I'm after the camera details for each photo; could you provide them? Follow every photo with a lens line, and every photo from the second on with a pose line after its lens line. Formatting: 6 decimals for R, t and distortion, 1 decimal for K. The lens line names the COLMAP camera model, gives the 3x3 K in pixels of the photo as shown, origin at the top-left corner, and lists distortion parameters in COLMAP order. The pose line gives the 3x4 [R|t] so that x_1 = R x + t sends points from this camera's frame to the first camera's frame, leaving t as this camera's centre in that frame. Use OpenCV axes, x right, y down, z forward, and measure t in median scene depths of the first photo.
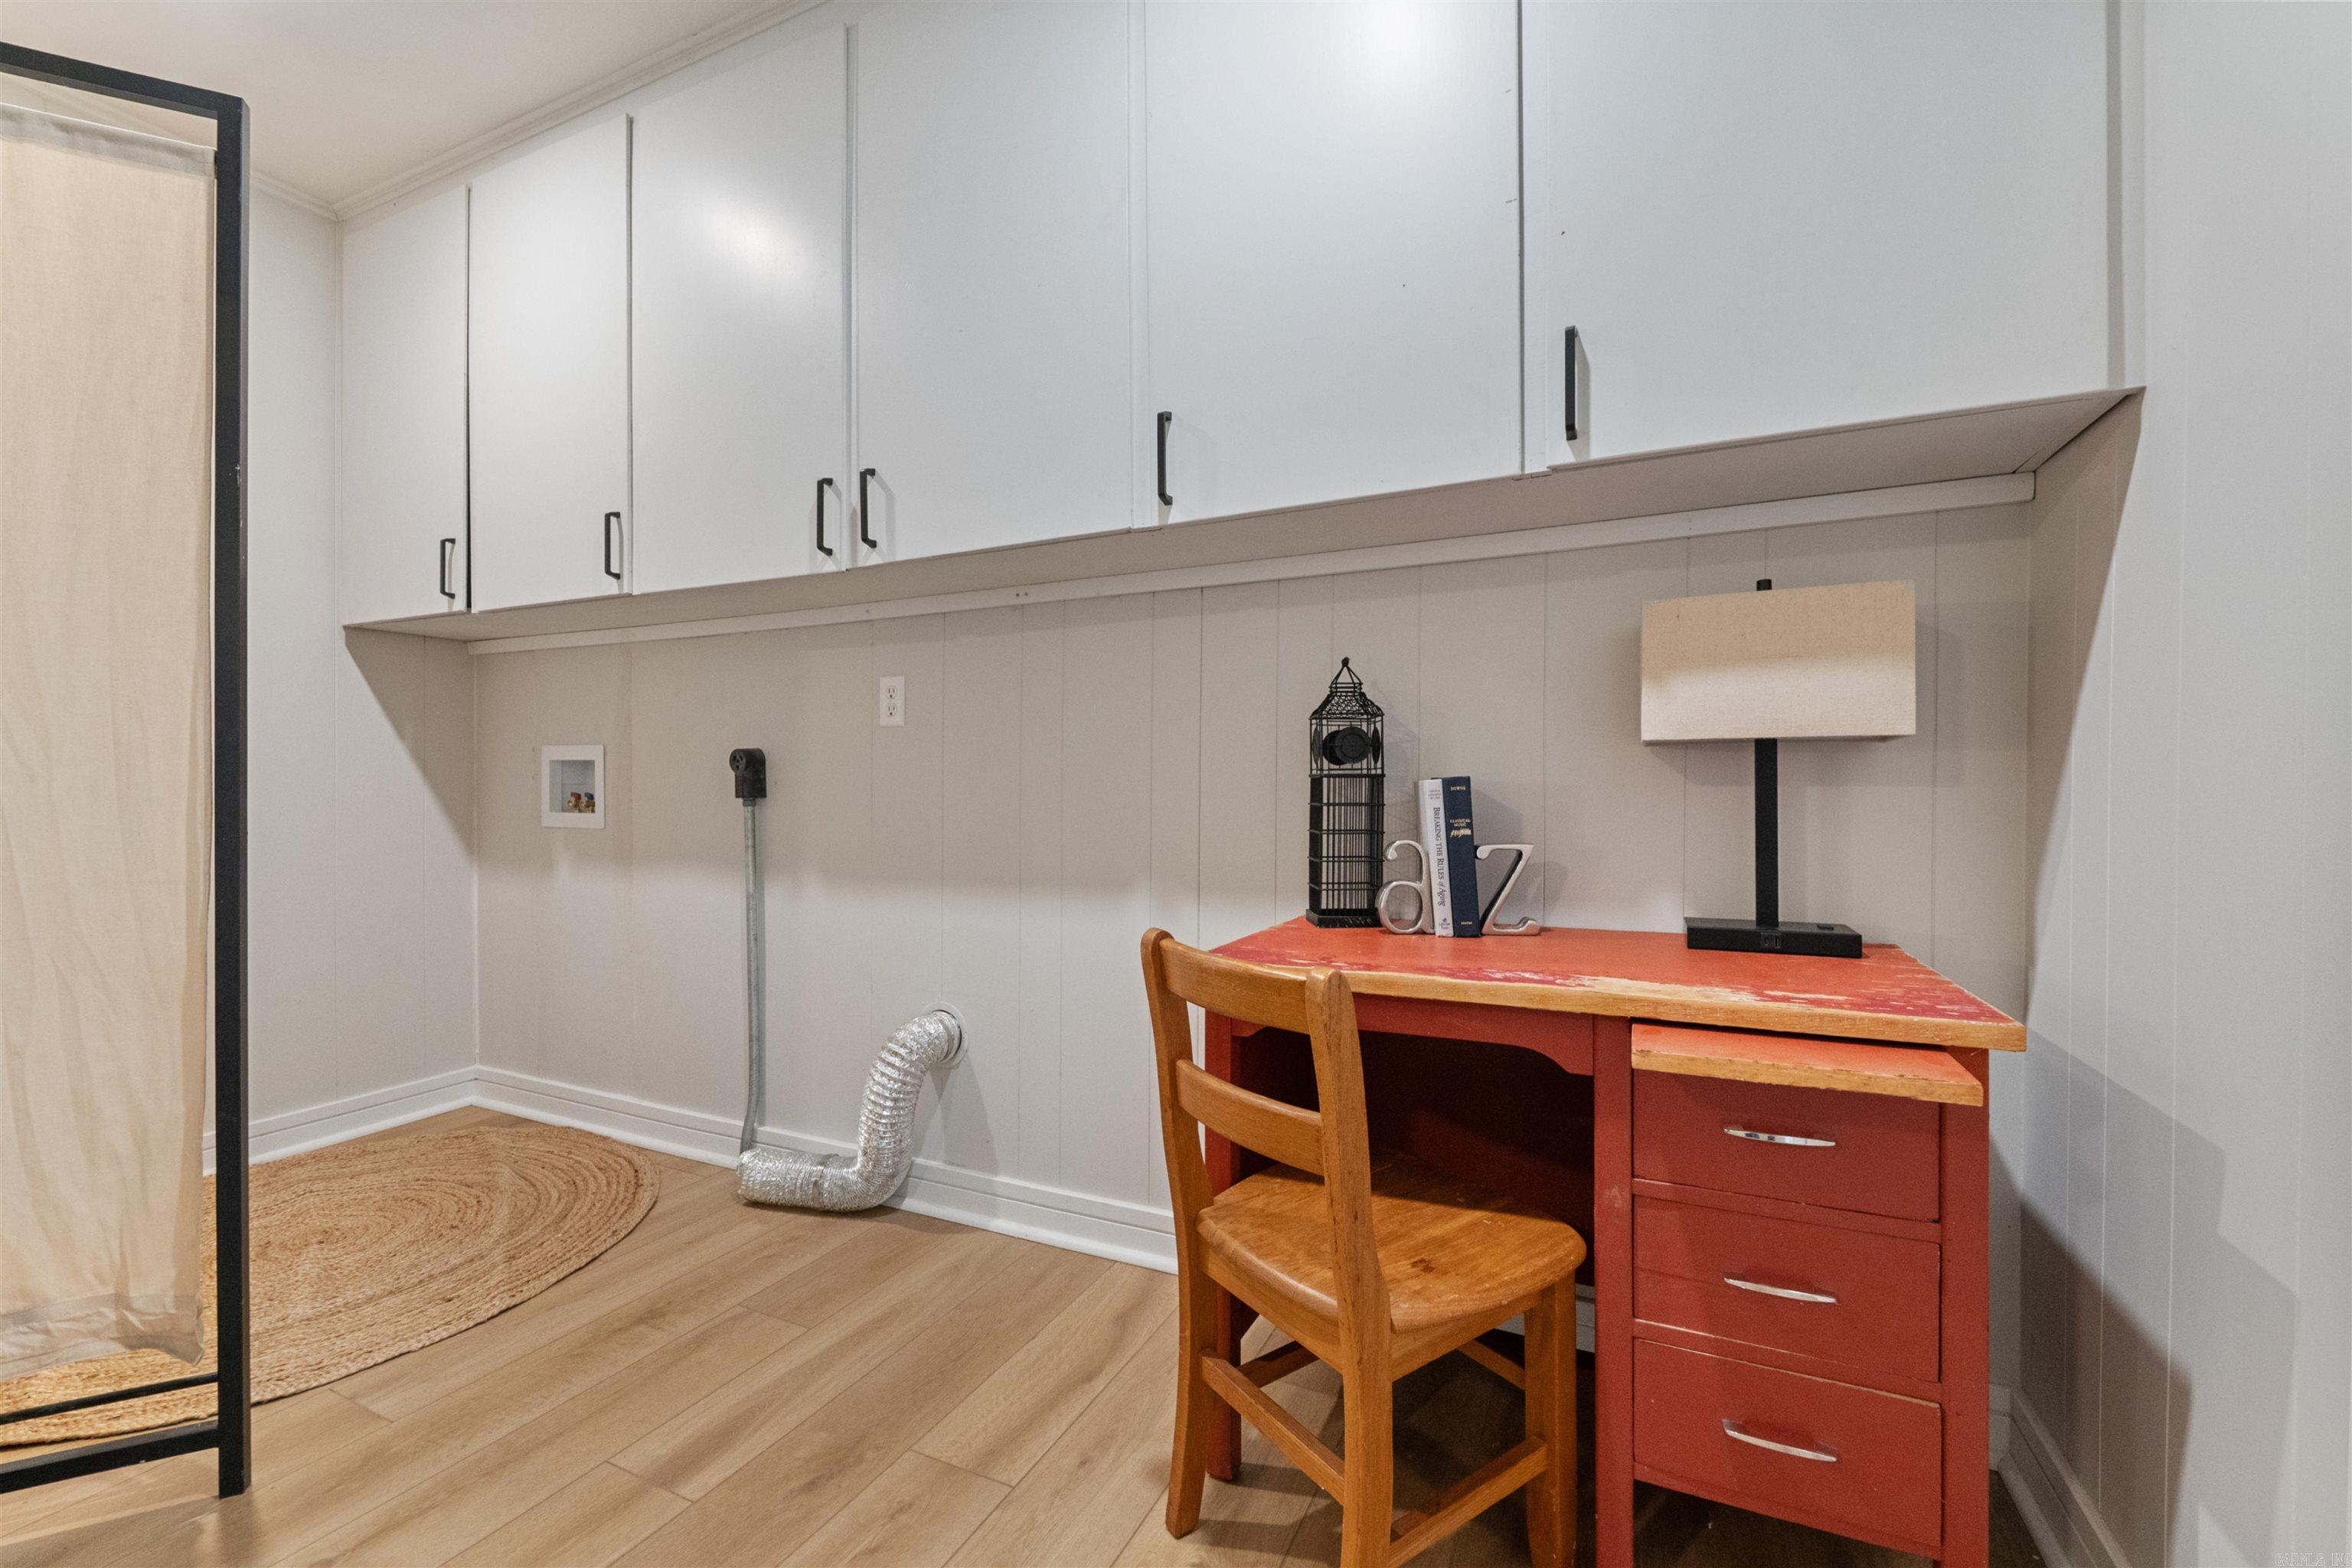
lens RADIAL K [[968.4, 0, 1181.8], [0, 968.4, 788.0], [0, 0, 1]] dist [0.006407, -0.003358]
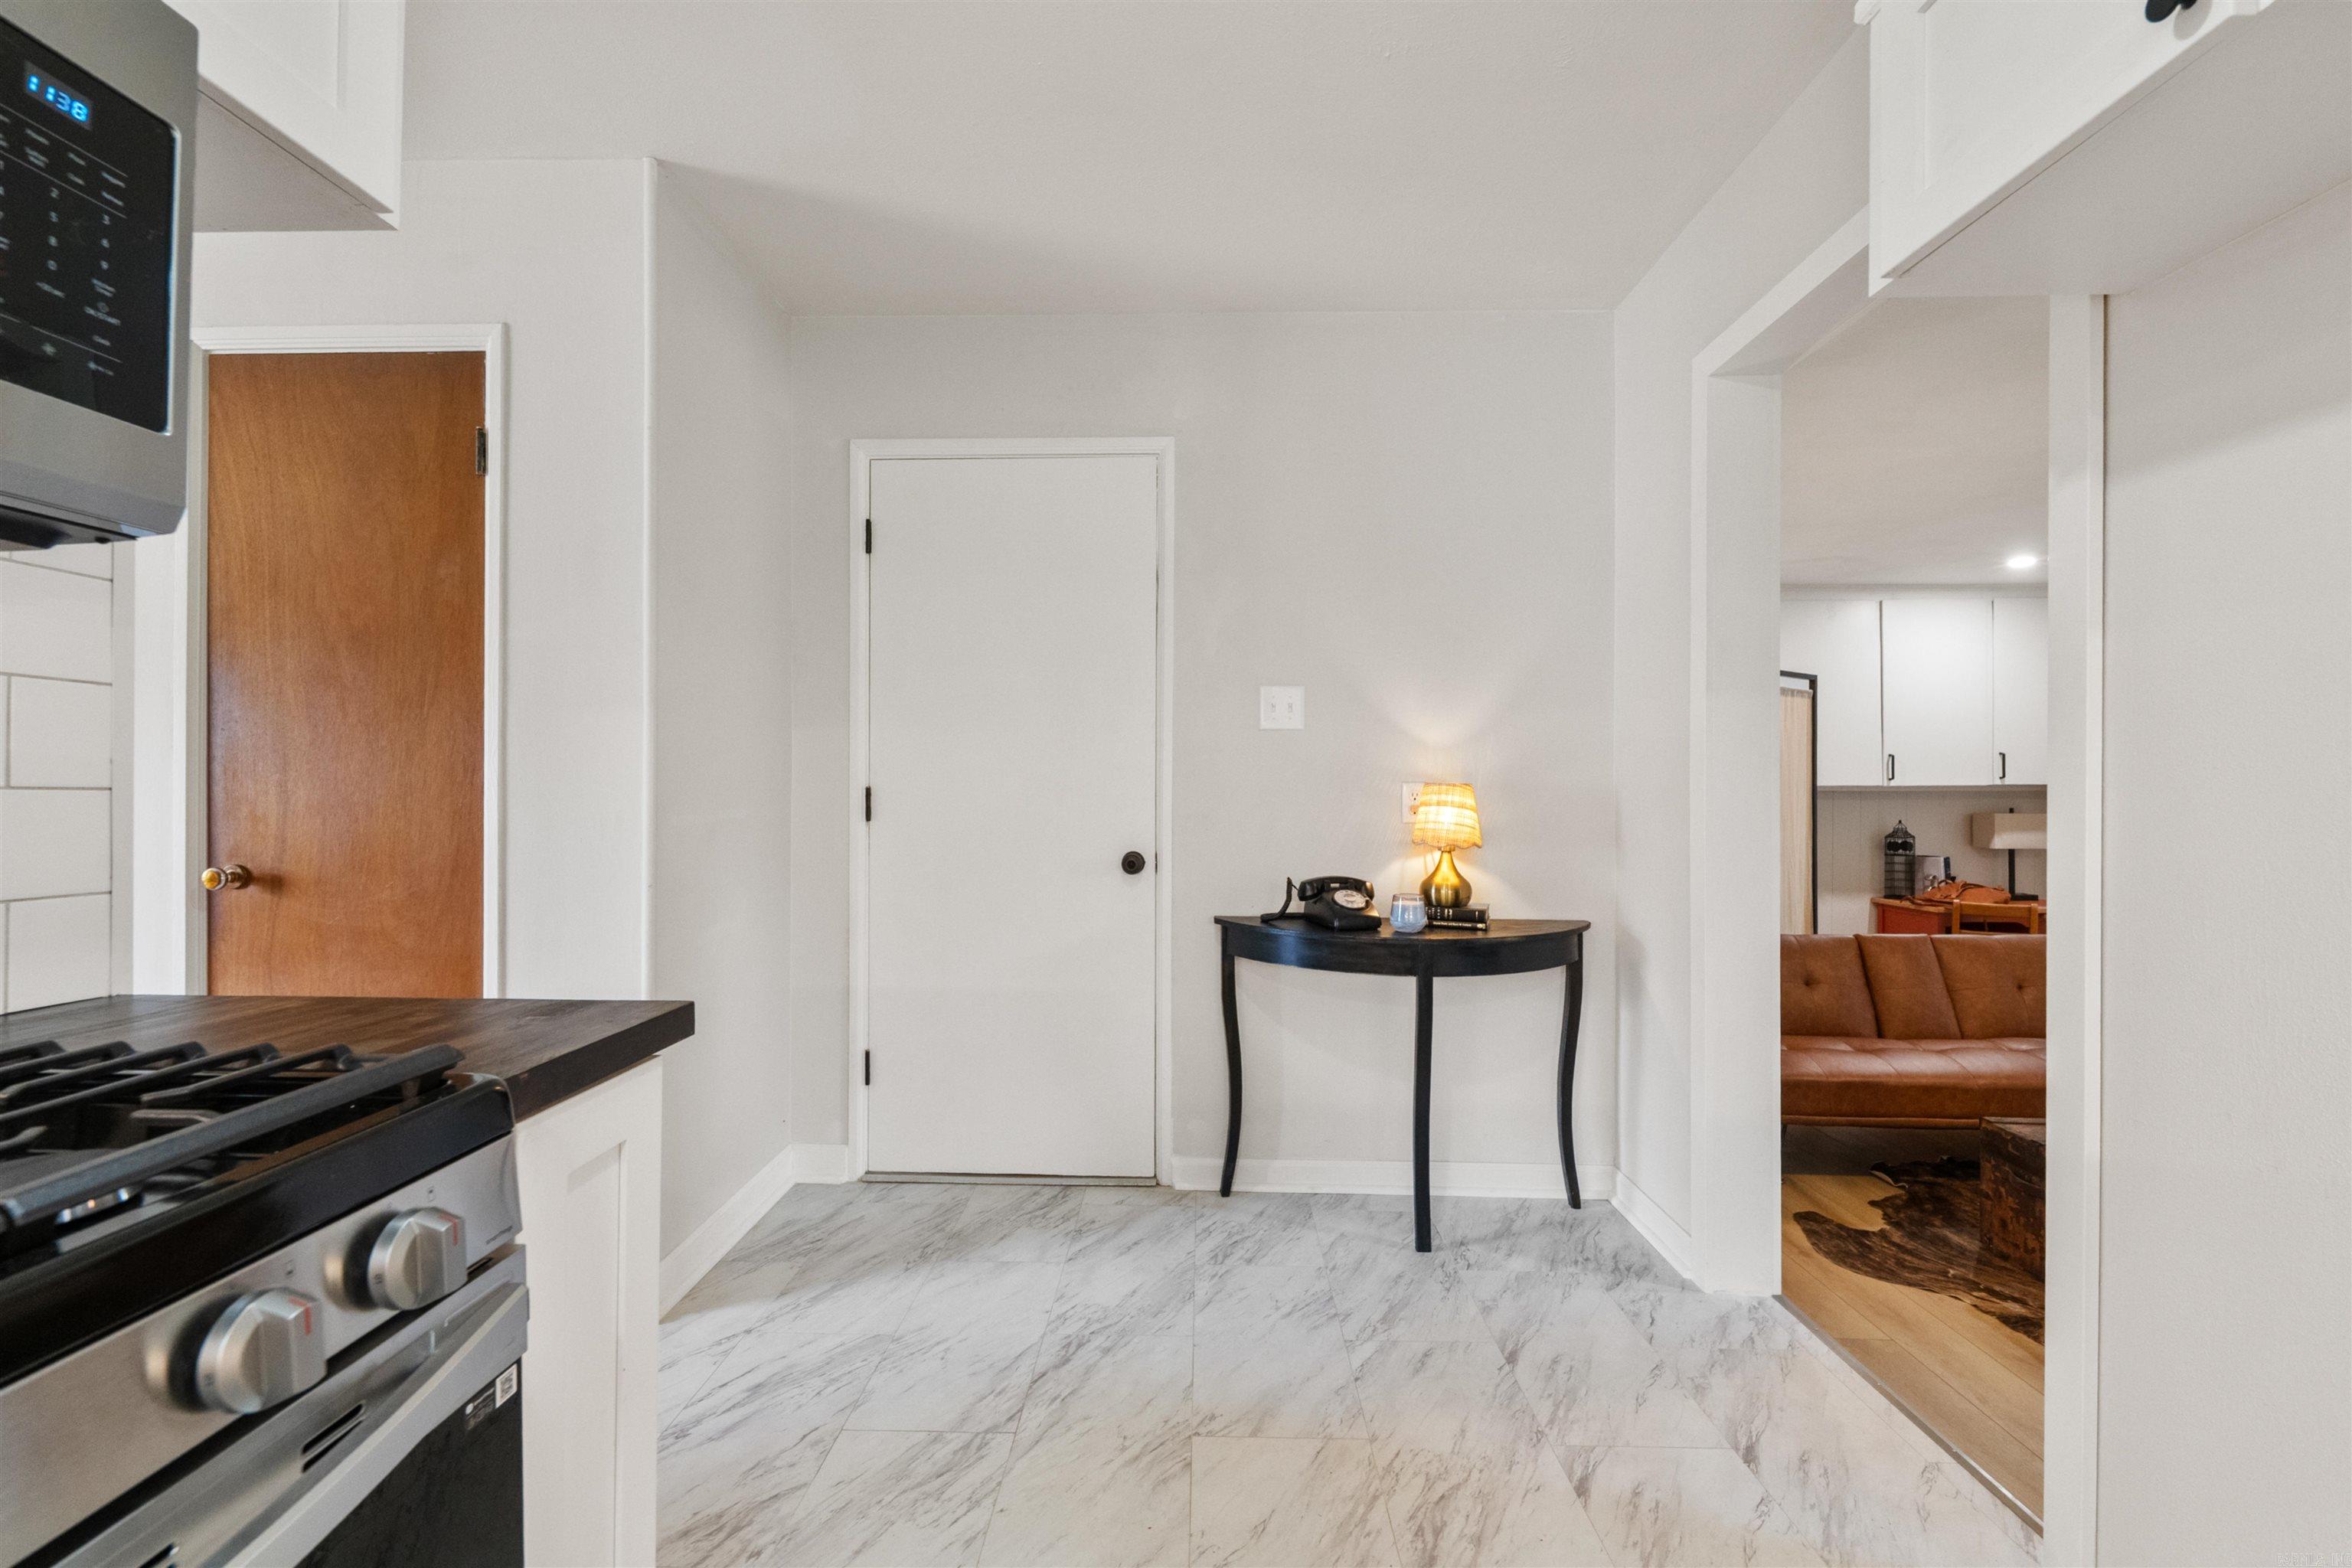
lens RADIAL K [[968.4, 0, 1165.3], [0, 968.4, 801.0], [0, 0, 1]] dist [0.006407, -0.003358]
pose [[0.922785, 0.006485, 0.385260, -3.846070], [-0.008933, 0.999950, 0.004563, -0.214749], [-0.385211, -0.007653, 0.922797, -1.245021]]
